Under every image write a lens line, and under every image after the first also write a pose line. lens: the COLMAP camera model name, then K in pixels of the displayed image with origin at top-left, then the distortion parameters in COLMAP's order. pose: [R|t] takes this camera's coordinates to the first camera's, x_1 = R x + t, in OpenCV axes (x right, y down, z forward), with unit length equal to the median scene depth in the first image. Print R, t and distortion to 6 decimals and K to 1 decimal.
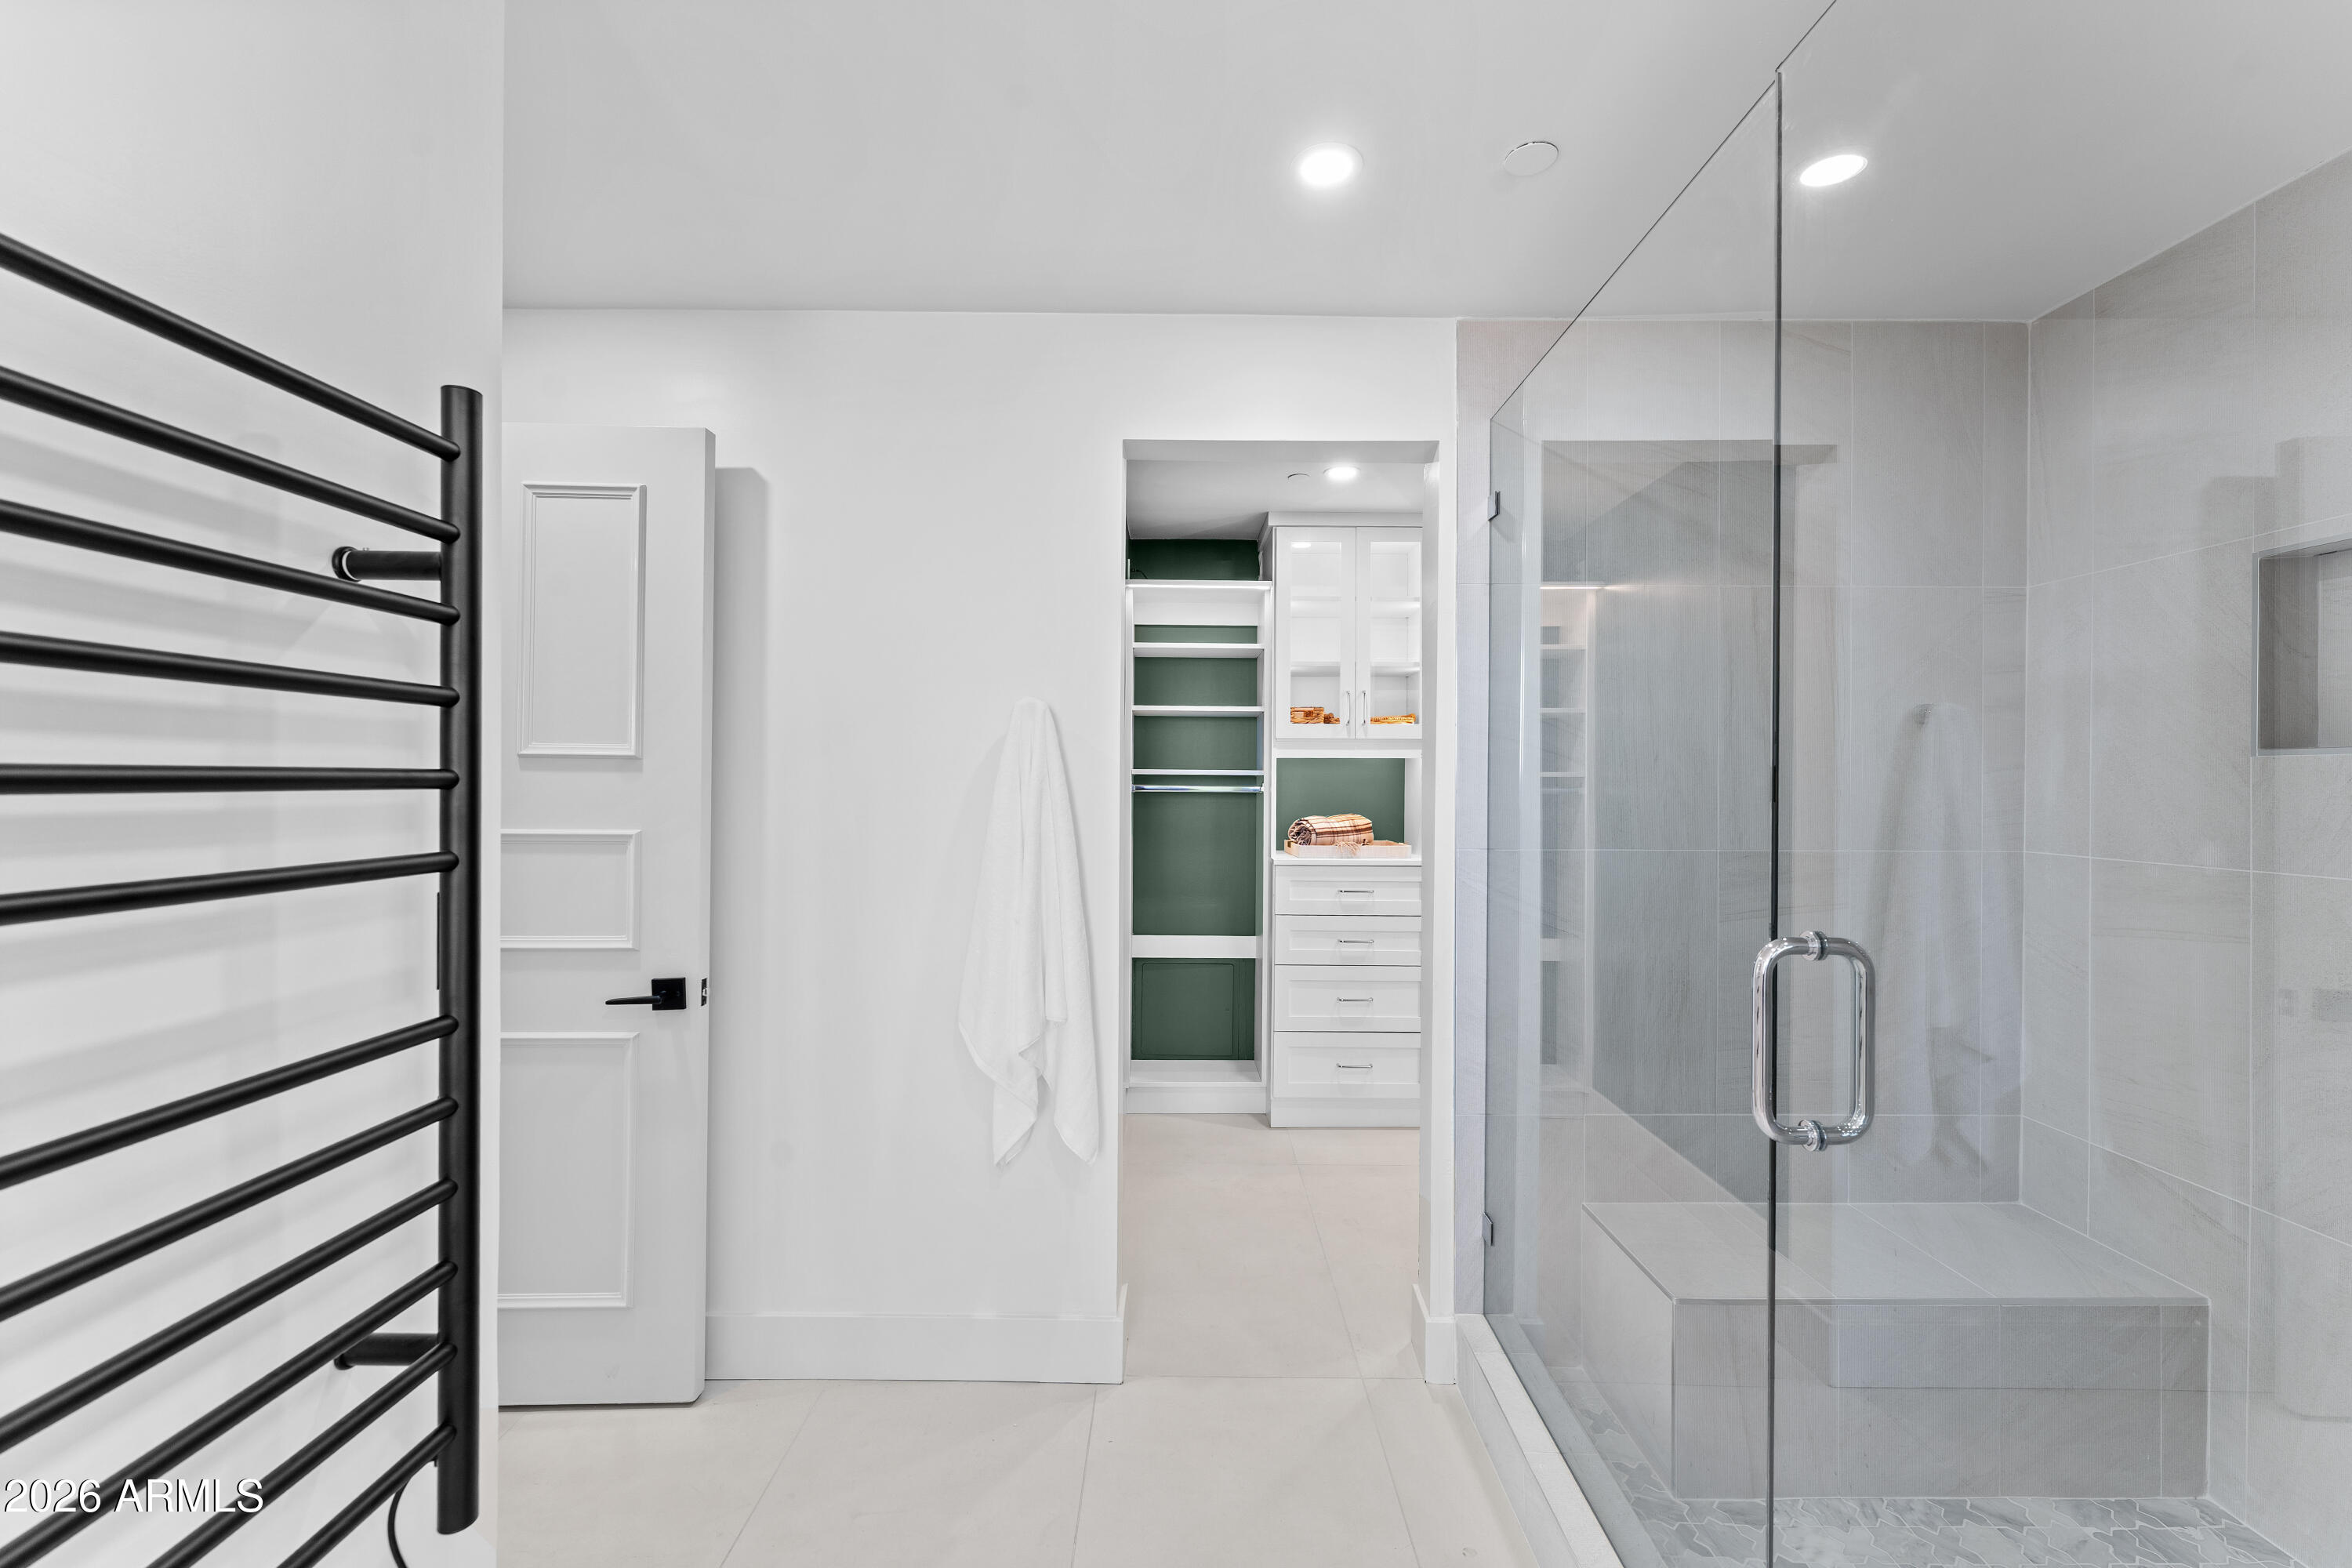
lens RADIAL K [[945.0, 0, 1174.2], [0, 945.0, 761.2], [0, 0, 1]] dist [0.000880, 0.000028]
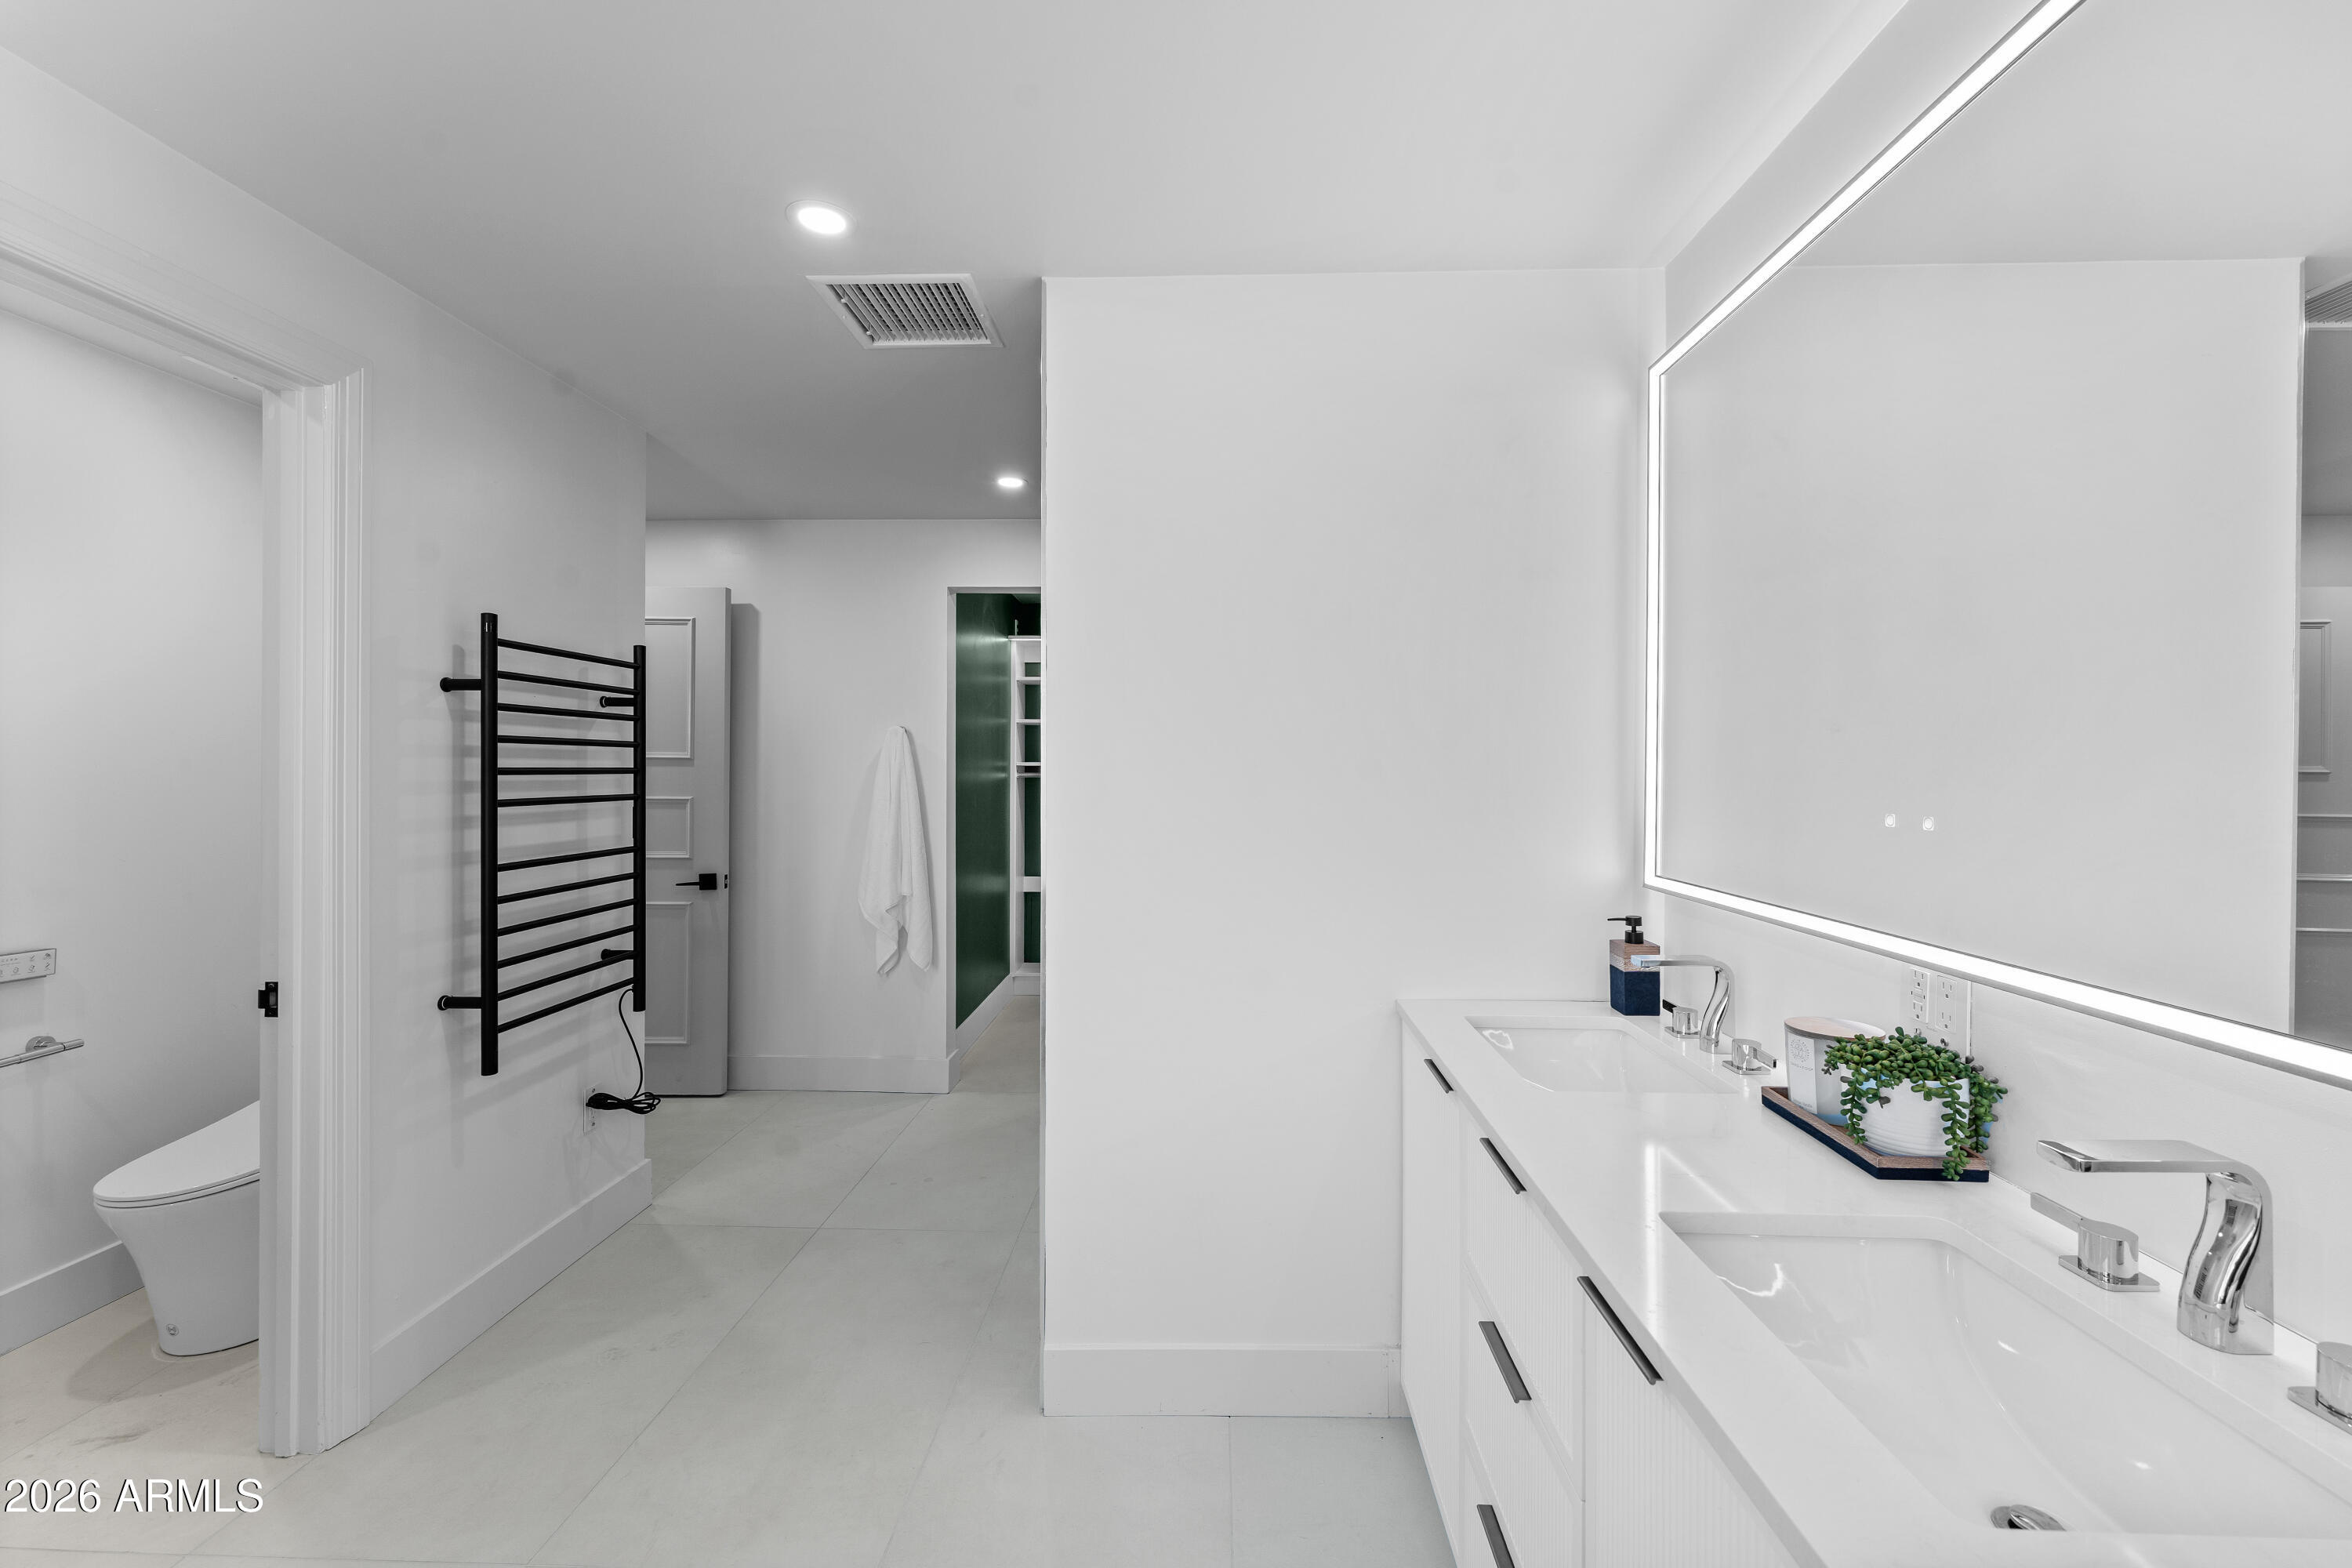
lens RADIAL K [[945.0, 0, 1174.2], [0, 945.0, 761.2], [0, 0, 1]] dist [0.000880, 0.000028]
pose [[0.999289, 0.001183, -0.037692, 0.467374], [-0.000813, 0.999951, 0.009828, -0.017991], [0.037702, -0.009791, 0.999241, -0.850660]]
